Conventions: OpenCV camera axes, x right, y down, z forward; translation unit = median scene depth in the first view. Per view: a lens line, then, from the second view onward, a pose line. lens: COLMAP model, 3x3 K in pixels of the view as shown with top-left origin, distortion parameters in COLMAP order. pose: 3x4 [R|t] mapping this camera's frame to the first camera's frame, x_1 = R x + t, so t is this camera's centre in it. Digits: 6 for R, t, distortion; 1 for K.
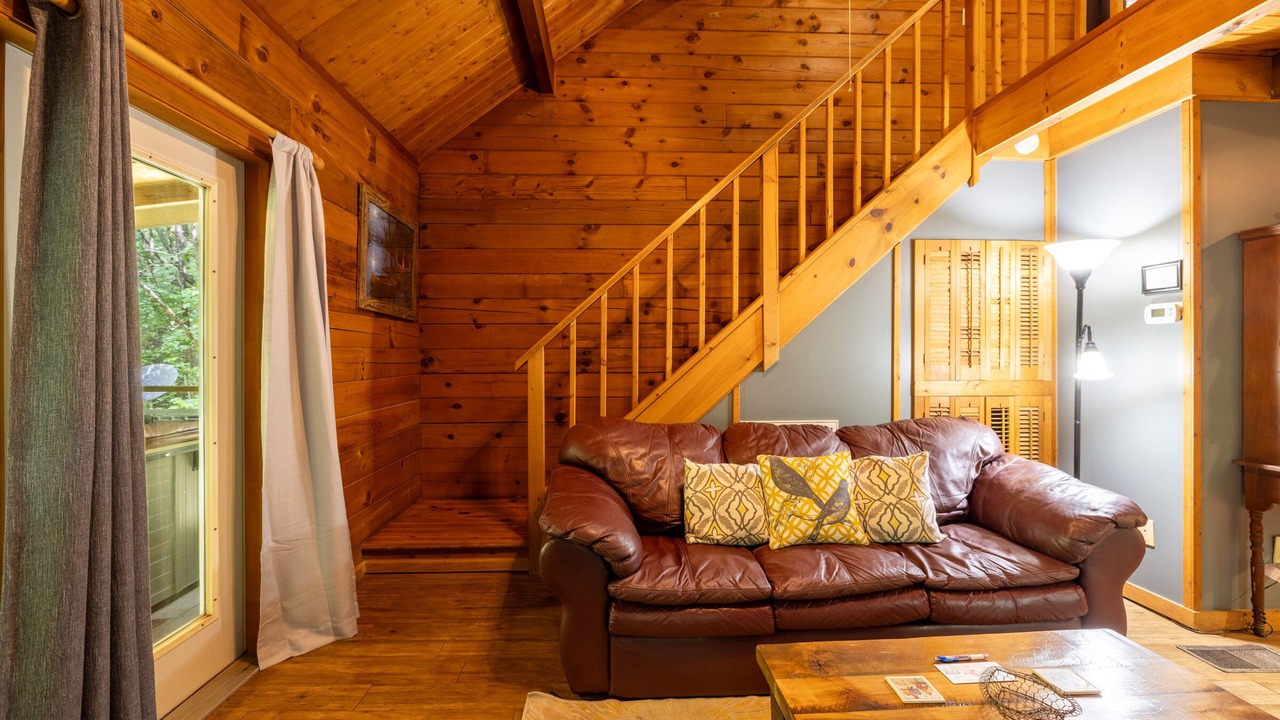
lens RADIAL K [[540.5, 0, 635.8], [0, 540.5, 353.3], [0, 0, 1]] dist [-0.006171, -0.000289]
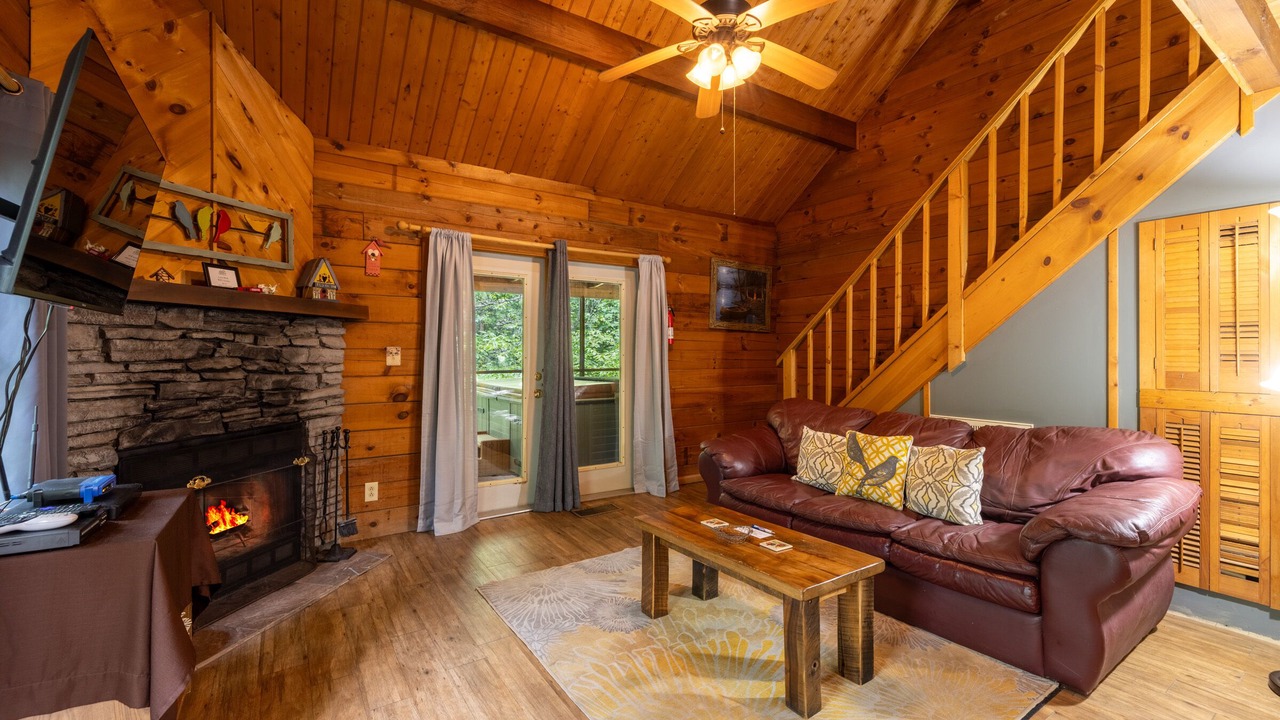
lens RADIAL K [[540.5, 0, 635.3], [0, 540.5, 350.7], [0, 0, 1]] dist [-0.006171, -0.000289]
pose [[0.513023, 0.000359, -0.858375, 0.842398], [-0.003250, 0.999994, -0.001524, -0.005132], [0.858368, 0.003572, 0.513021, -0.115297]]
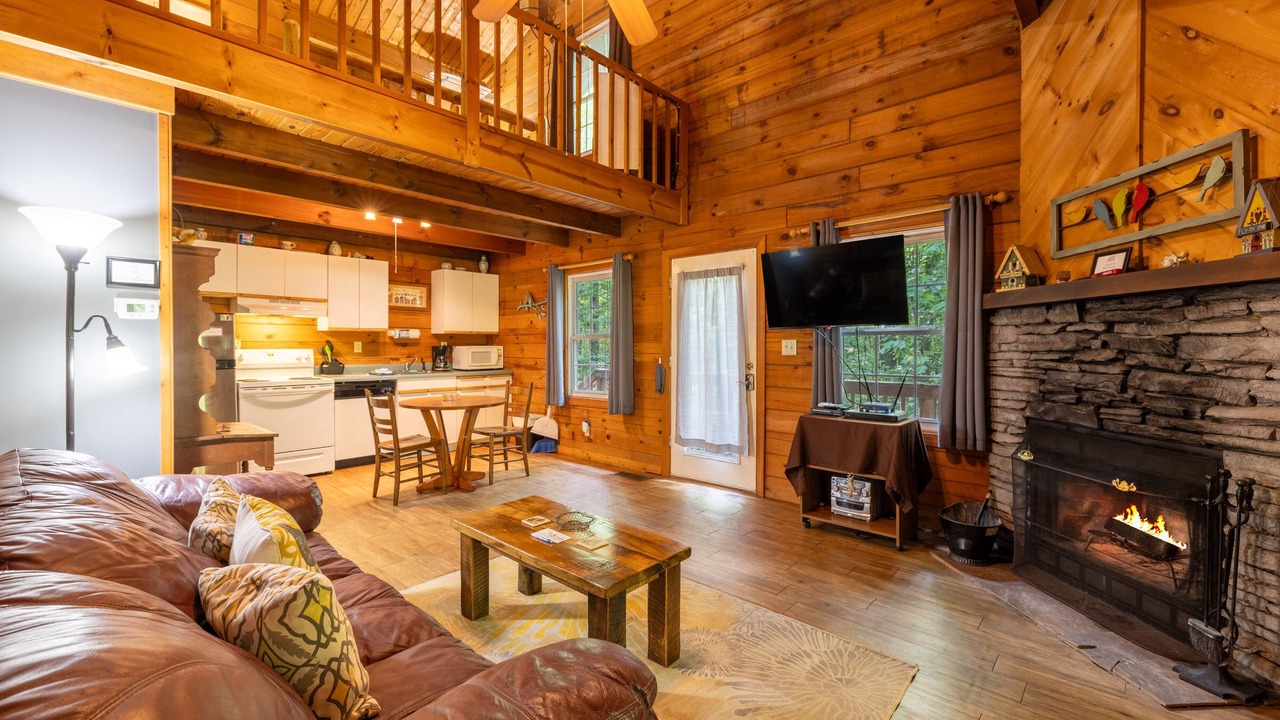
lens RADIAL K [[540.5, 0, 621.3], [0, 540.5, 350.2], [0, 0, 1]] dist [-0.006171, -0.000289]
pose [[-0.699447, -0.003345, 0.714677, -0.316547], [0.002987, 0.999967, 0.007603, -0.001060], [-0.714679, 0.007453, -0.699413, 0.864172]]
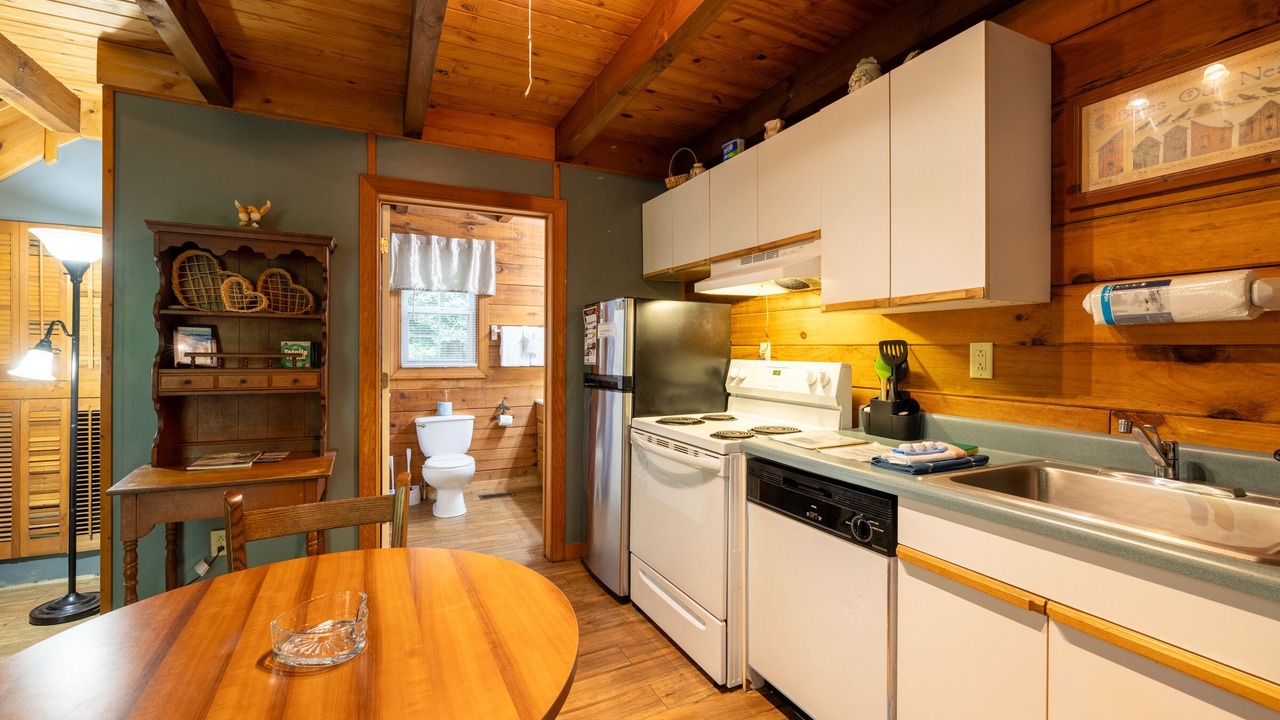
lens RADIAL K [[540.5, 0, 629.5], [0, 540.5, 355.1], [0, 0, 1]] dist [-0.006171, -0.000289]
pose [[0.915510, 0.005556, 0.402258, 1.169963], [-0.008712, 0.999944, 0.006015, -0.006699], [-0.402202, -0.009011, 0.915507, -0.205141]]
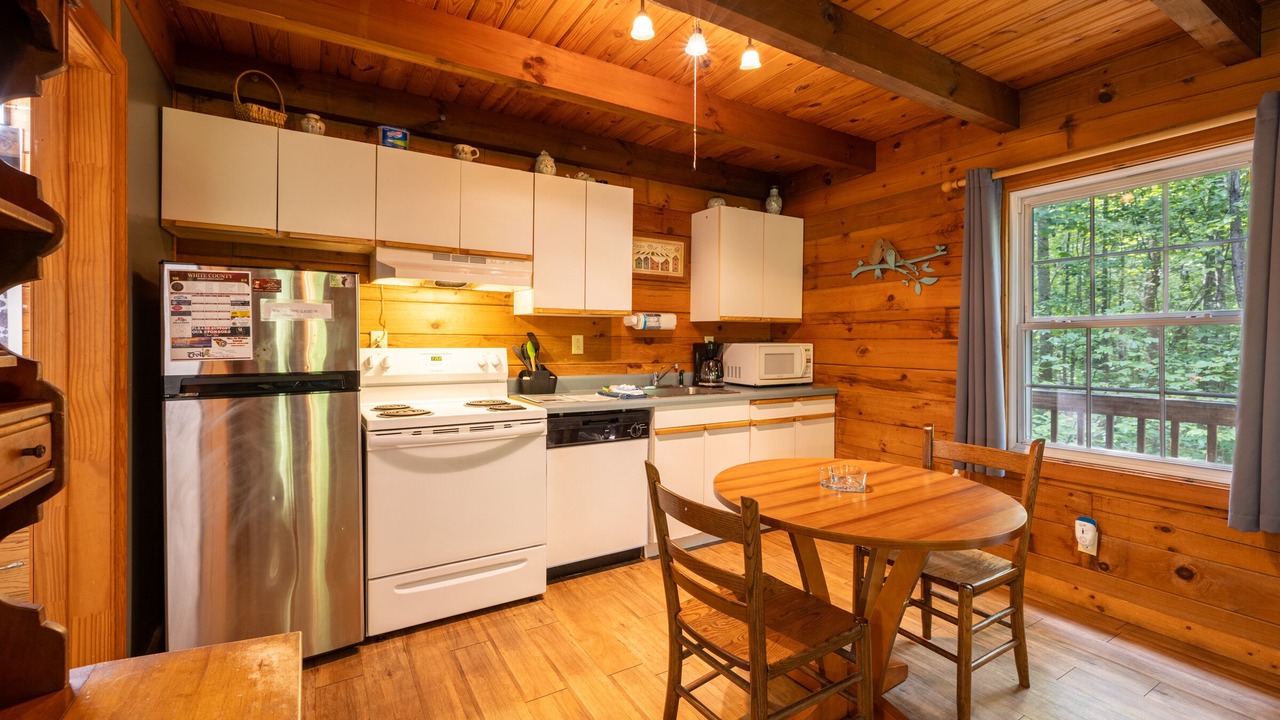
lens RADIAL K [[540.5, 0, 648.5], [0, 540.5, 347.3], [0, 0, 1]] dist [-0.006171, -0.000289]
pose [[-0.500072, -0.004198, 0.865973, 0.720986], [0.000495, 0.999987, 0.005134, -0.000978], [-0.865983, 0.002996, -0.500064, 0.606774]]
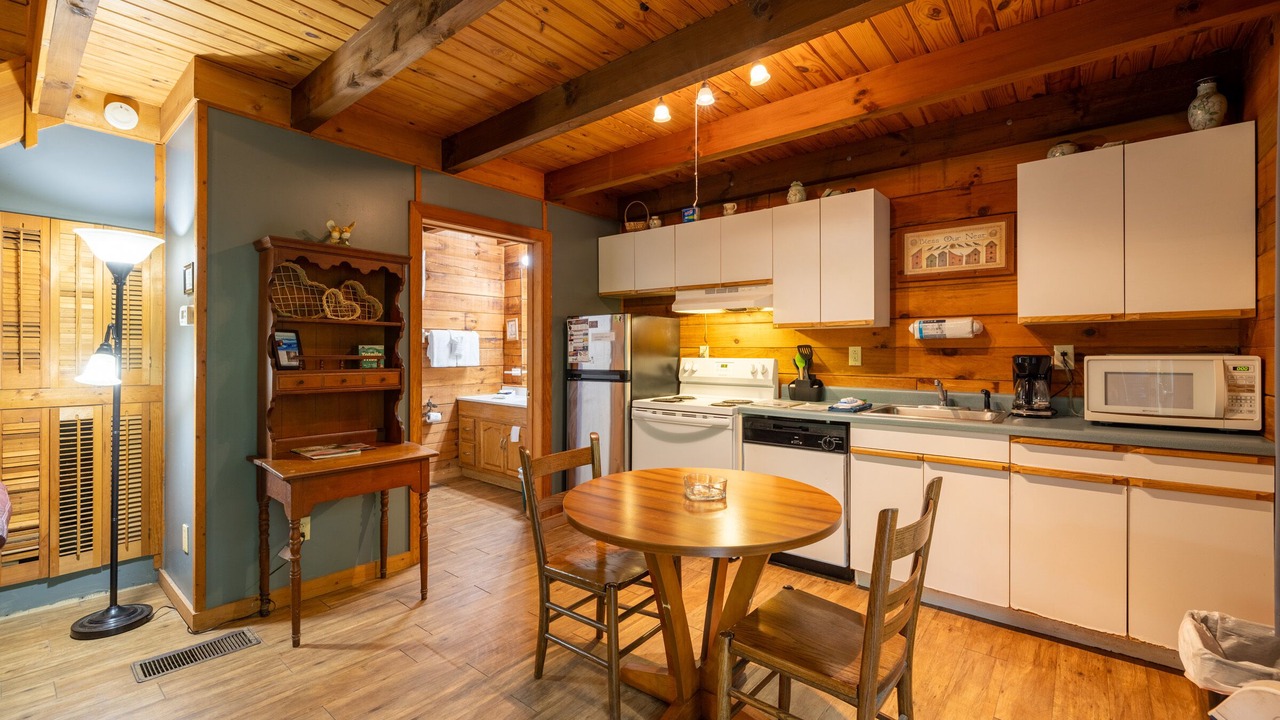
lens RADIAL K [[540.5, 0, 636.8], [0, 540.5, 353.9], [0, 0, 1]] dist [-0.006171, -0.000289]
pose [[0.660740, 0.001286, 0.750613, 0.634221], [-0.002245, 0.999997, 0.000263, -0.004265], [-0.750611, -0.001859, 0.660742, -0.216636]]
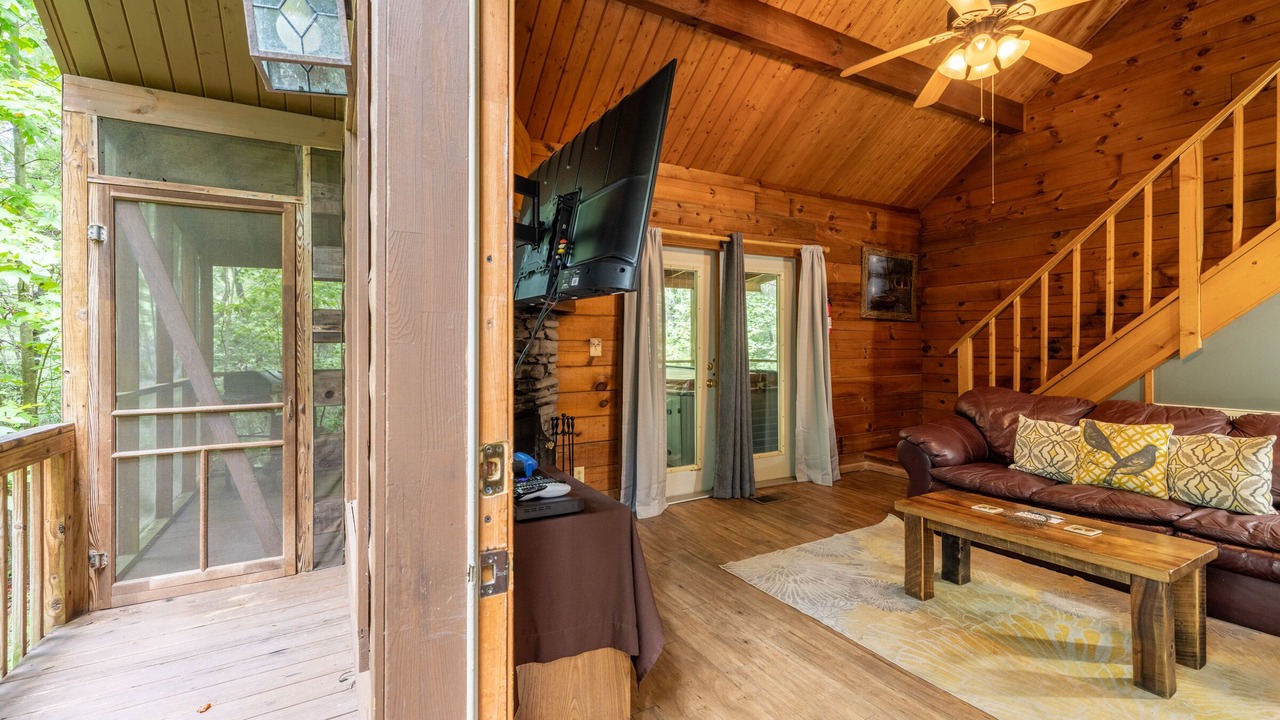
lens RADIAL K [[540.5, 0, 622.9], [0, 540.5, 347.0], [0, 0, 1]] dist [-0.006171, -0.000289]
pose [[0.434469, 0.004165, -0.900677, 0.704318], [0.004120, 0.999970, 0.006612, -0.001559], [0.900677, -0.006584, 0.434438, -0.450551]]
